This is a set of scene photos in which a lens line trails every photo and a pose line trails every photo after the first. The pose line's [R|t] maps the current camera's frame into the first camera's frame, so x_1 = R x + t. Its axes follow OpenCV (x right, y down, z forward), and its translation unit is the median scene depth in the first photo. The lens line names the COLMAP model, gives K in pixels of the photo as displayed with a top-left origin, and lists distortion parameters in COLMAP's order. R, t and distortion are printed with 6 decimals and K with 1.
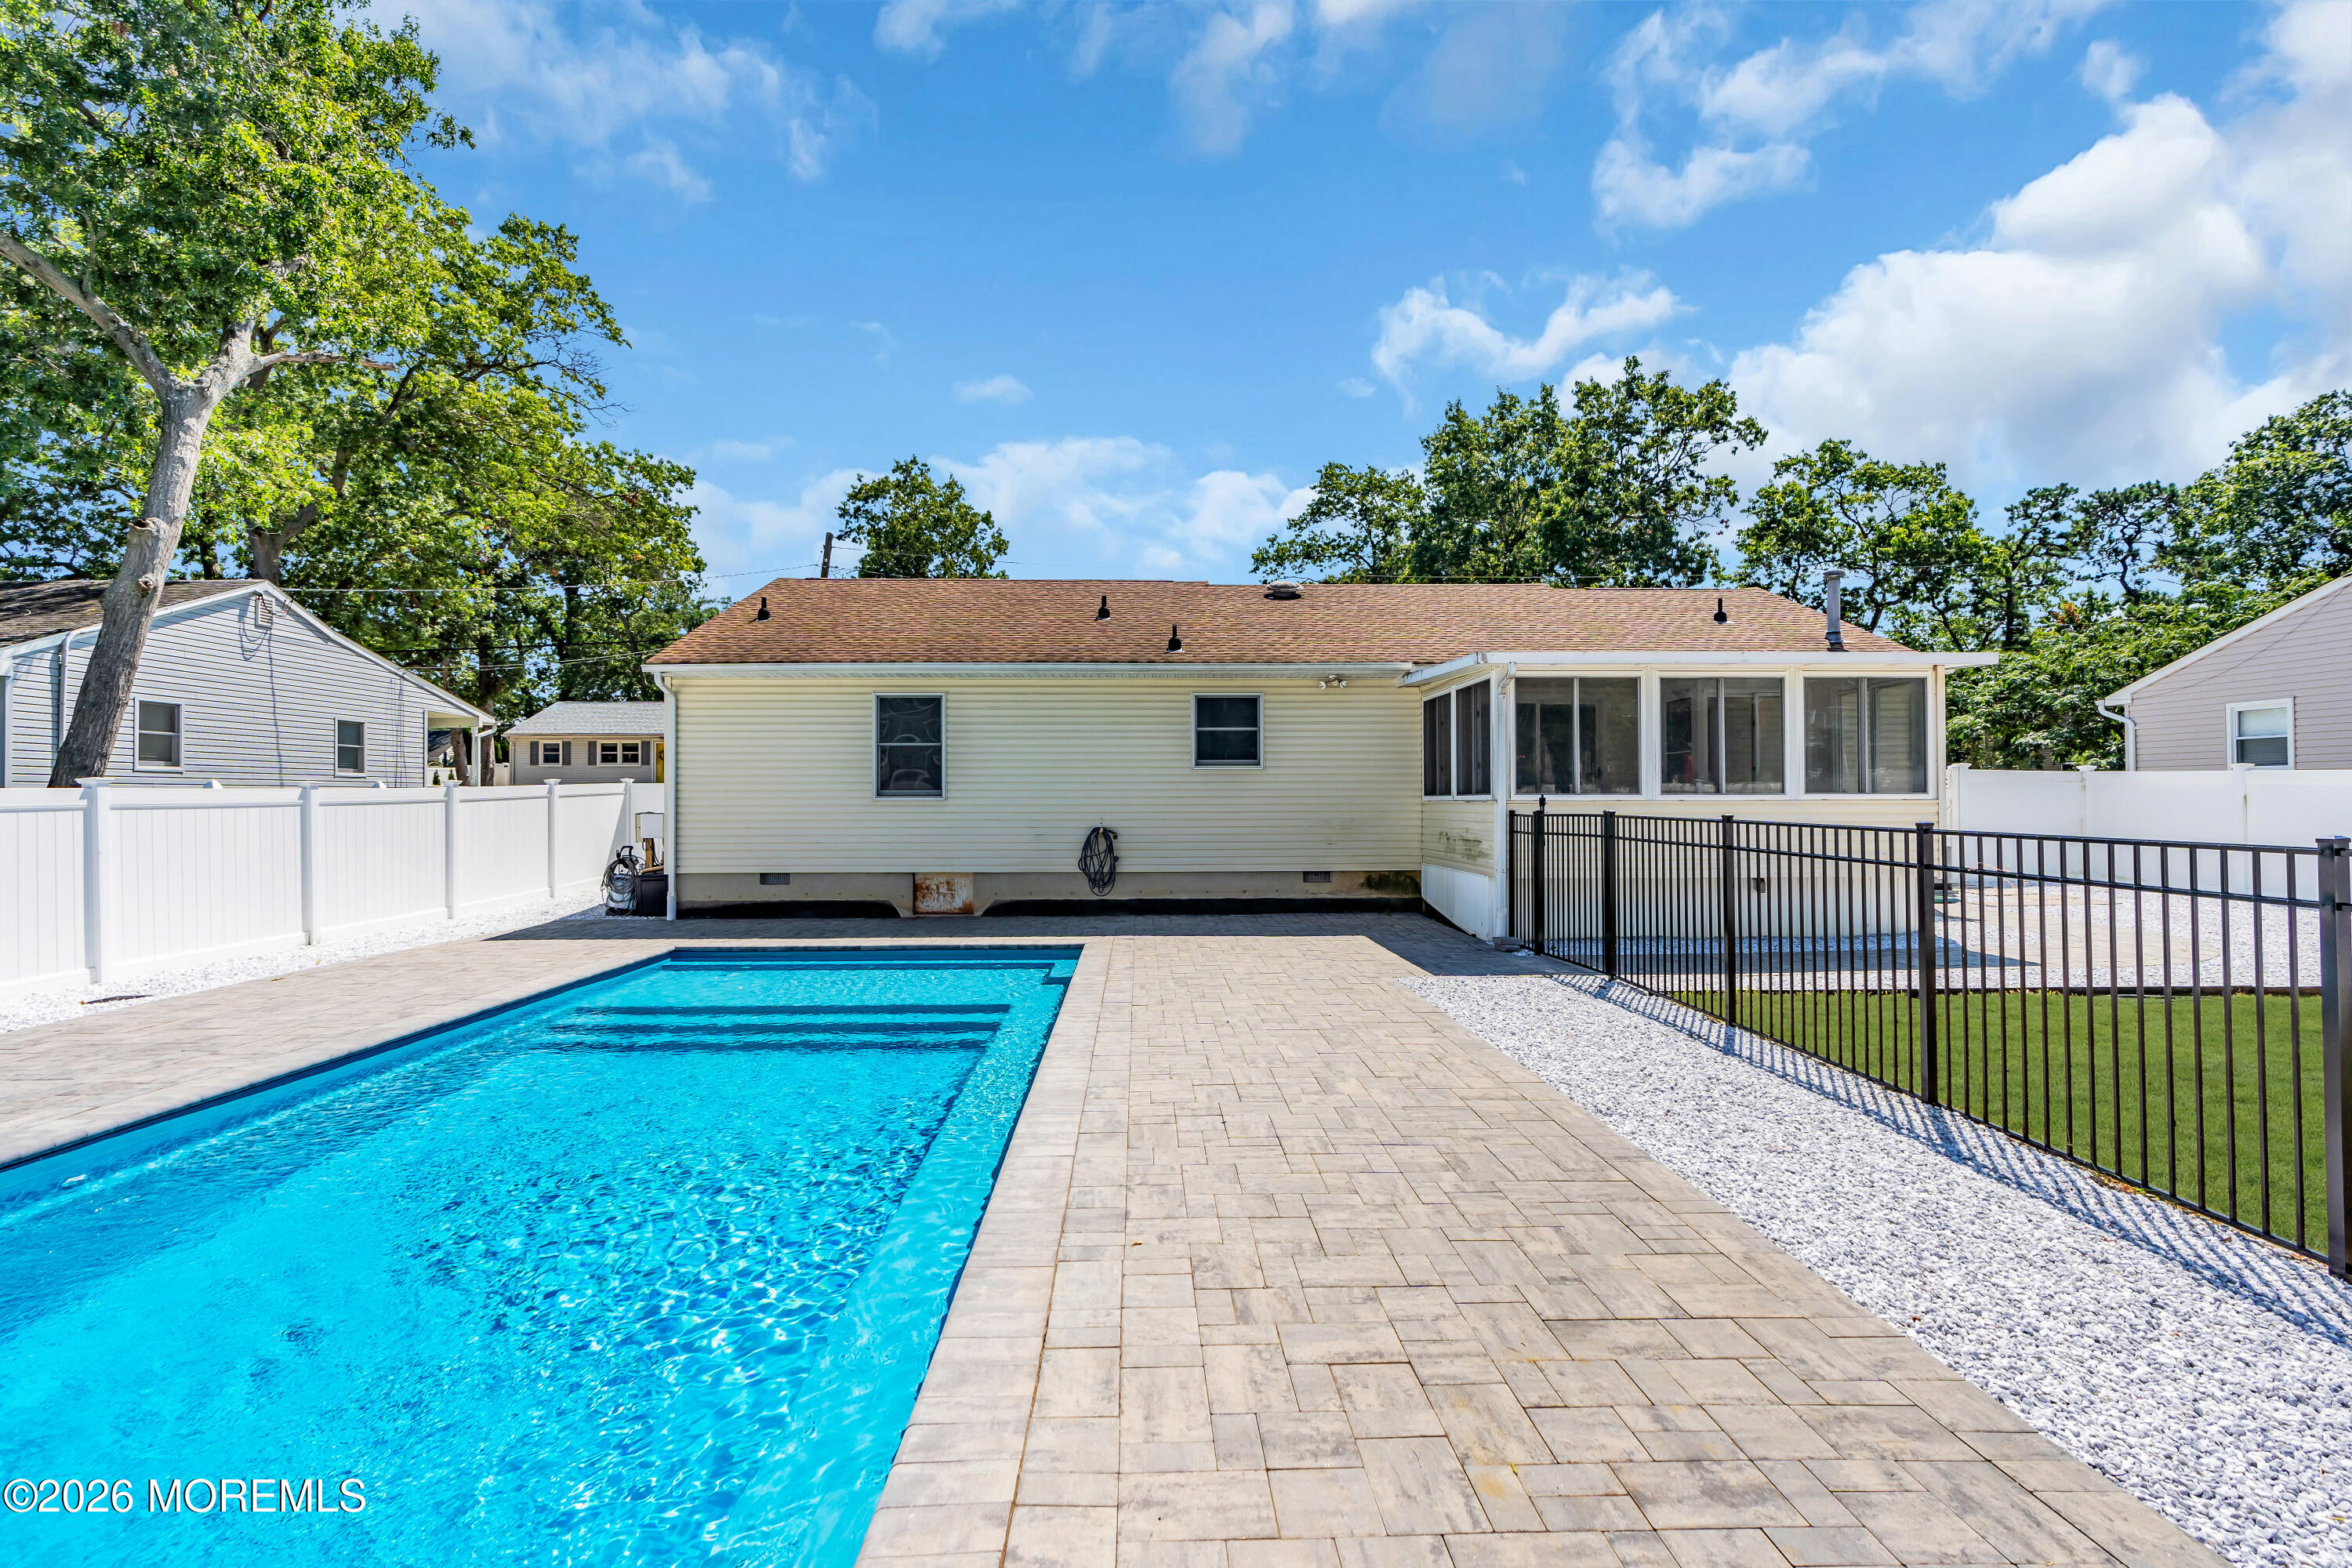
lens RADIAL K [[1066.5, 0, 1168.4], [0, 1066.5, 798.2], [0, 0, 1]] dist [-0.008535, 0.000137]
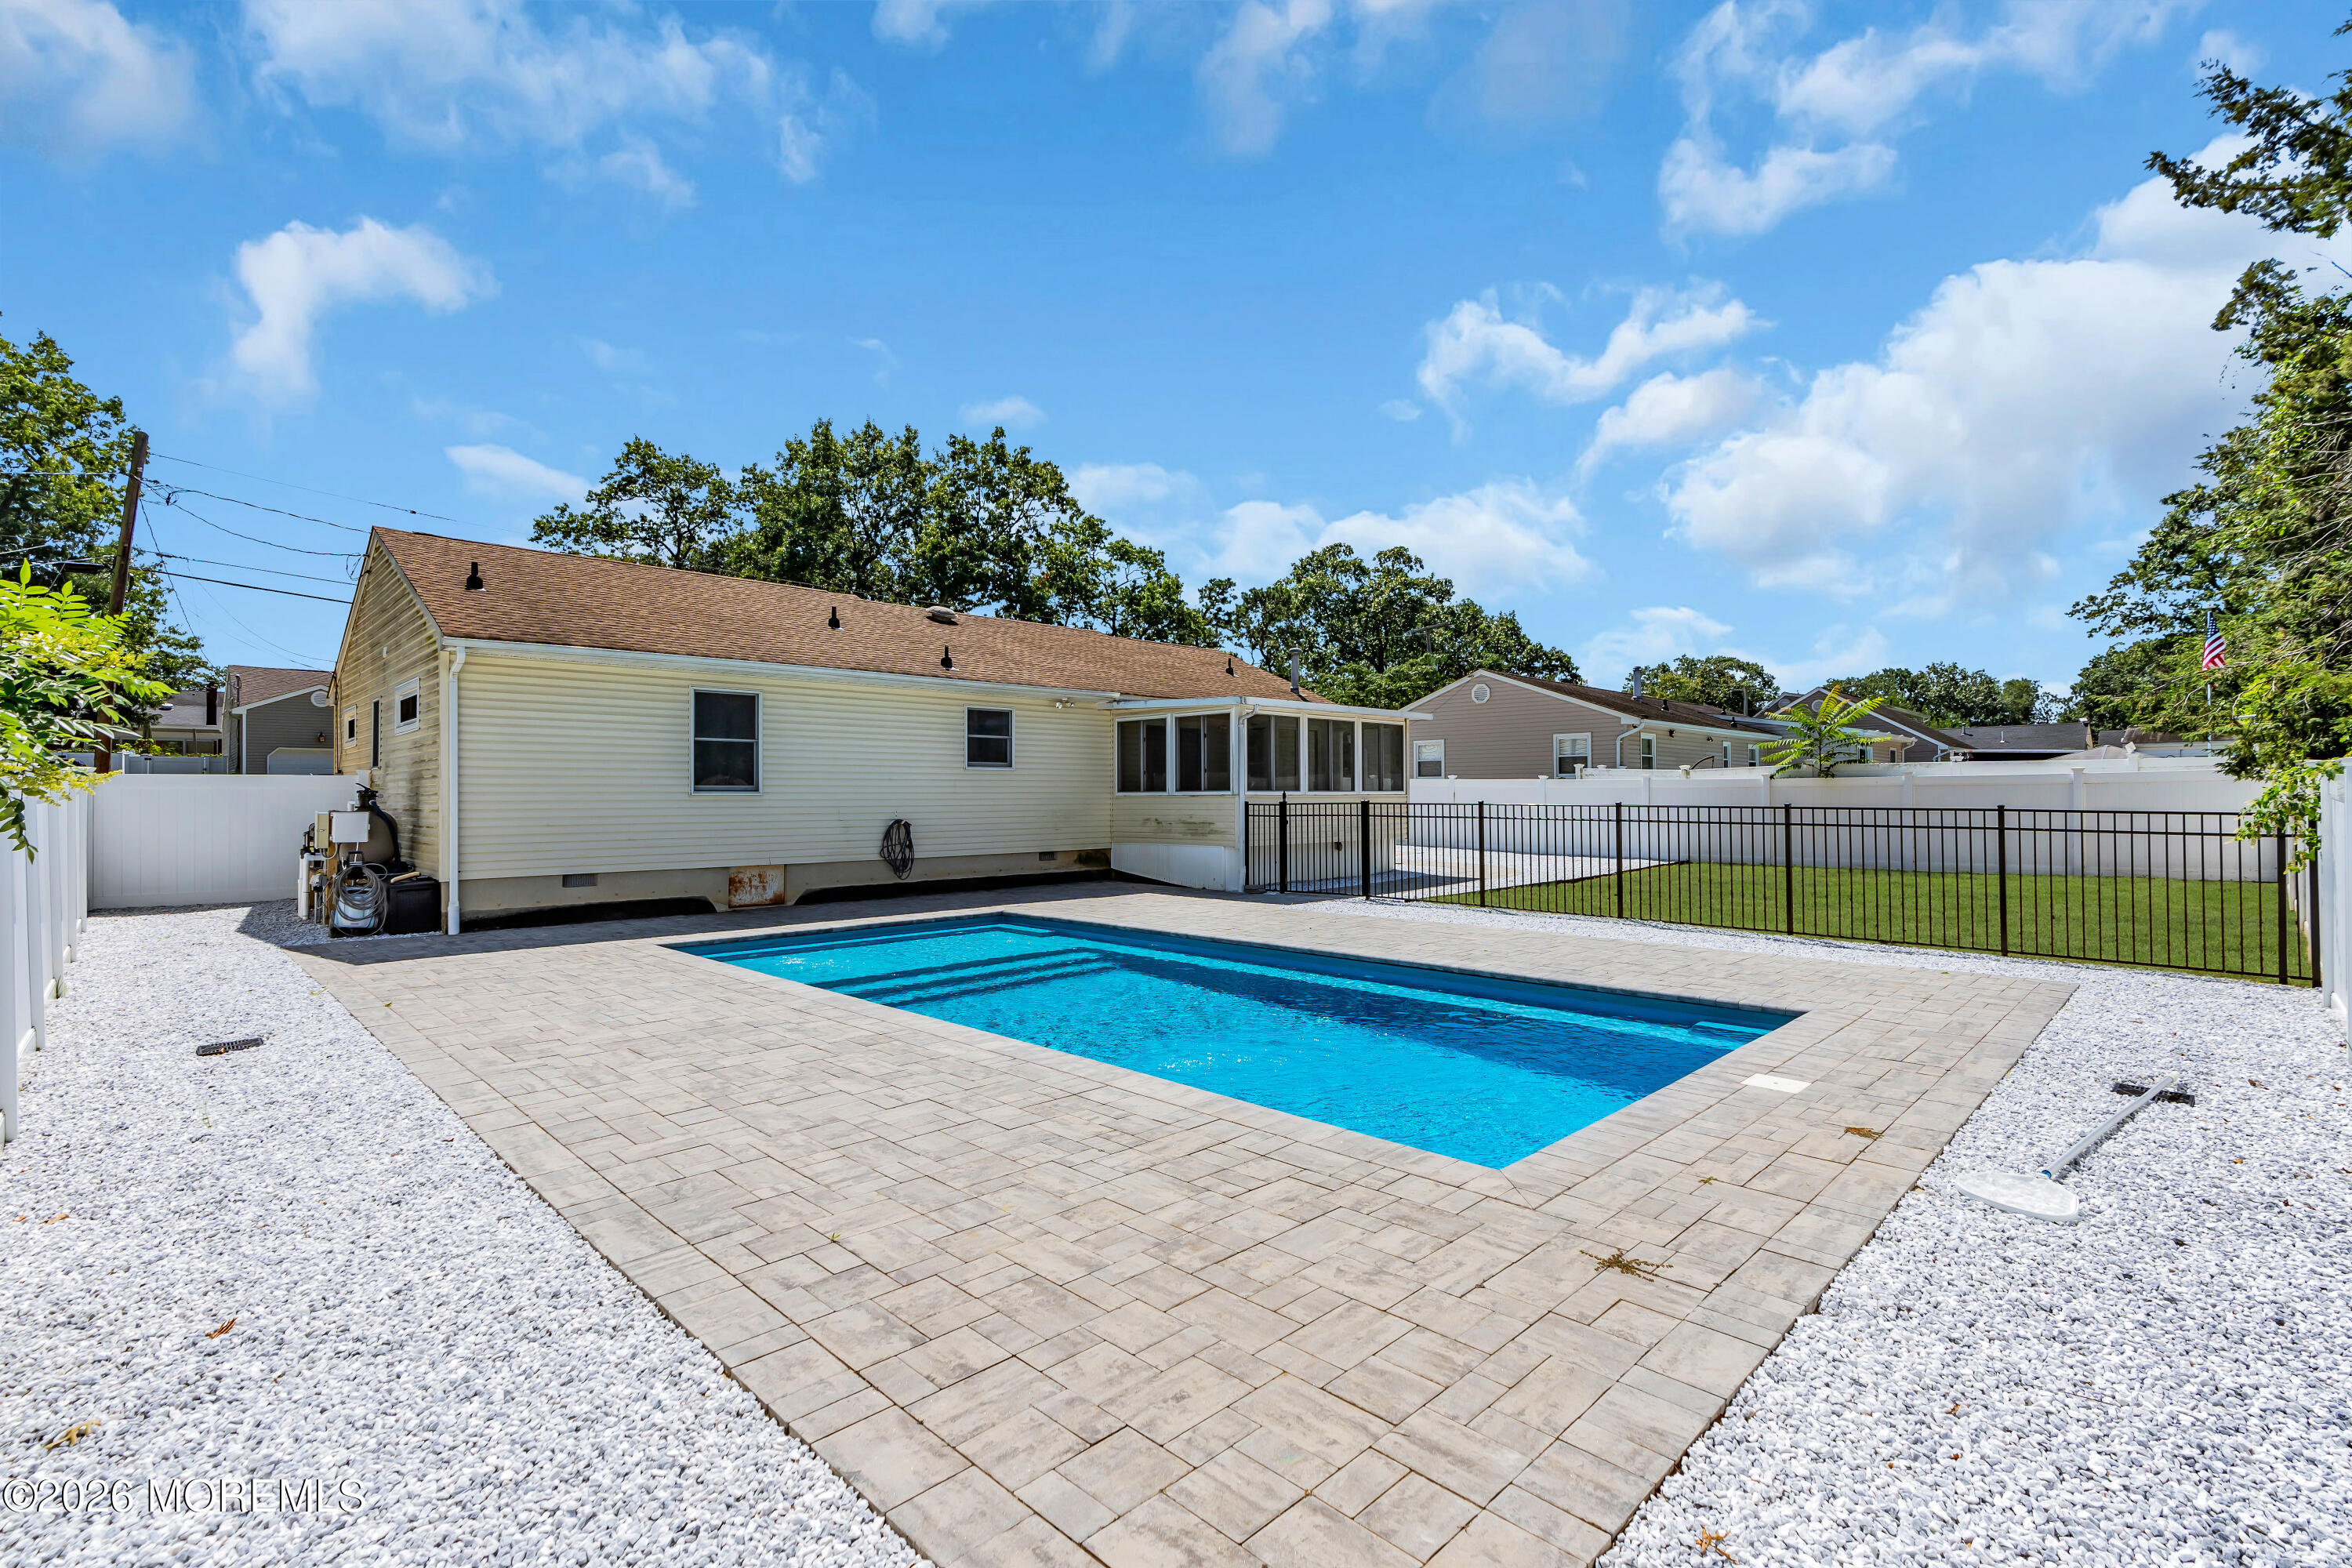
lens RADIAL K [[1066.5, 0, 1168.4], [0, 1066.5, 798.2], [0, 0, 1]] dist [-0.008535, 0.000137]
pose [[0.731727, -0.001717, 0.681595, -0.620317], [0.001033, 0.999998, 0.001411, 0.003559], [-0.681597, -0.000328, 0.731728, -0.024647]]
